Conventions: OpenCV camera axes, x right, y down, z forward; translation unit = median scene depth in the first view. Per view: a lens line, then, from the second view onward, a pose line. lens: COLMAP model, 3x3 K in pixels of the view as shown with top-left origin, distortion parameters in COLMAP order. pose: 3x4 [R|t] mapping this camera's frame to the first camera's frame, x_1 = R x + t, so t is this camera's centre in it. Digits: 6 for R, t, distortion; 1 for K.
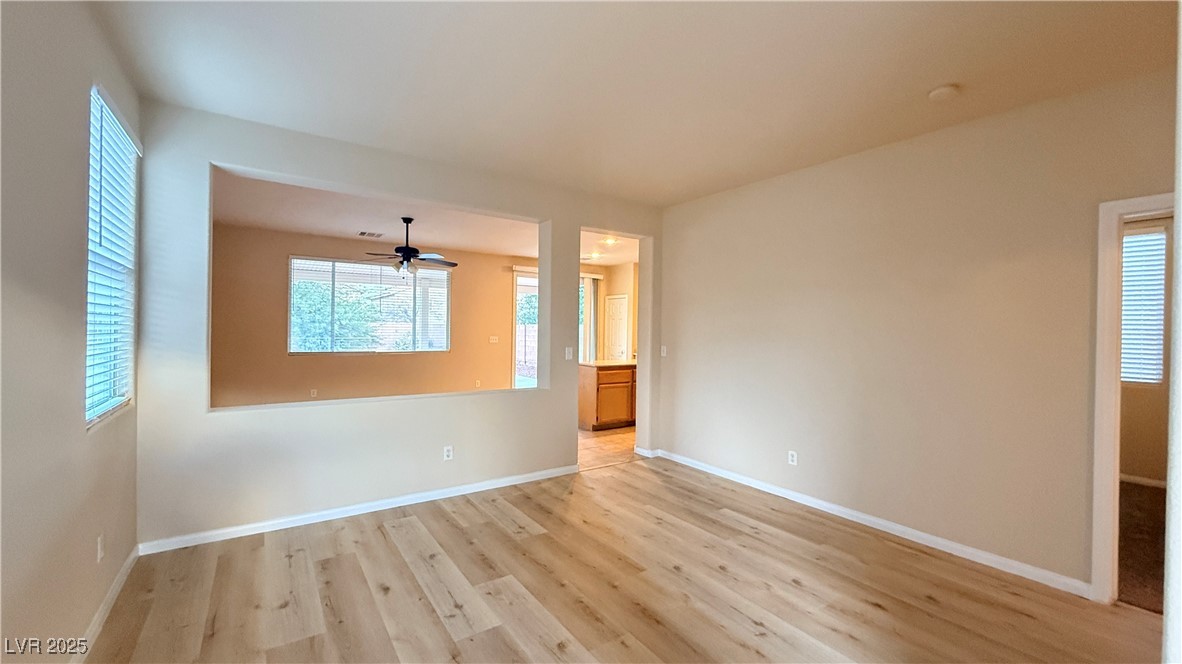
lens RADIAL K [[471.5, 0, 588.4], [0, 471.5, 332.0], [0, 0, 1]] dist [0.004763, -0.000160]
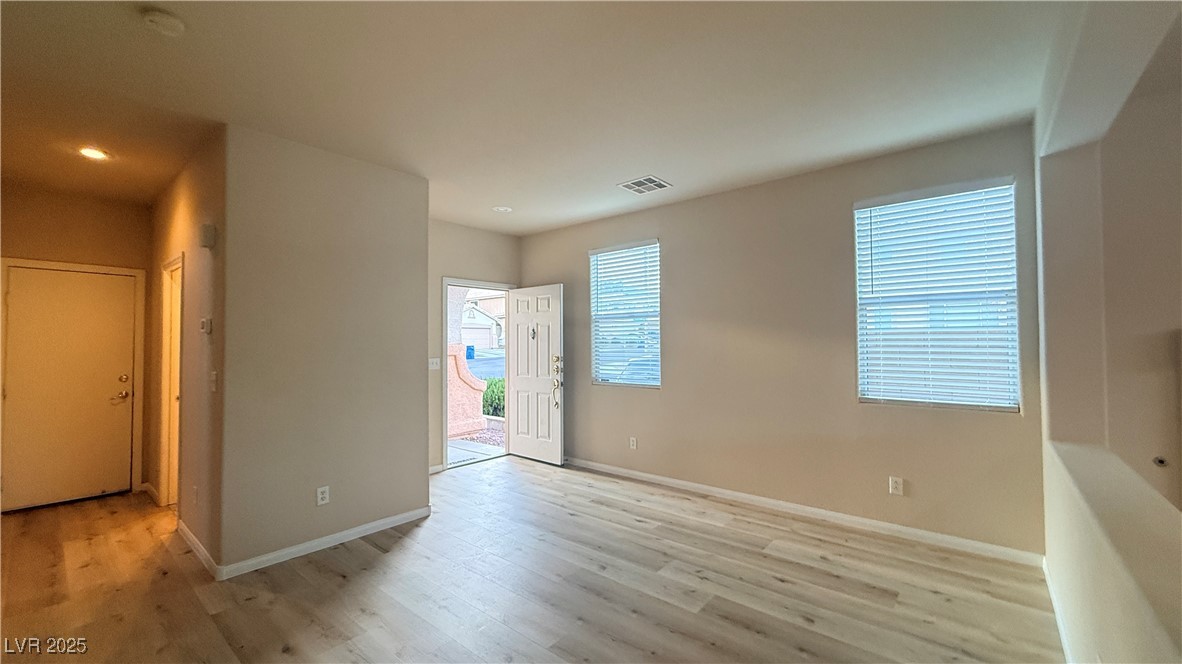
lens RADIAL K [[471.5, 0, 588.4], [0, 471.5, 332.0], [0, 0, 1]] dist [0.004763, -0.000160]
pose [[-0.967331, -0.015823, -0.253024, 0.294143], [-0.009602, 0.999621, -0.025803, 0.001180], [0.253336, -0.022531, -0.967116, 1.972734]]
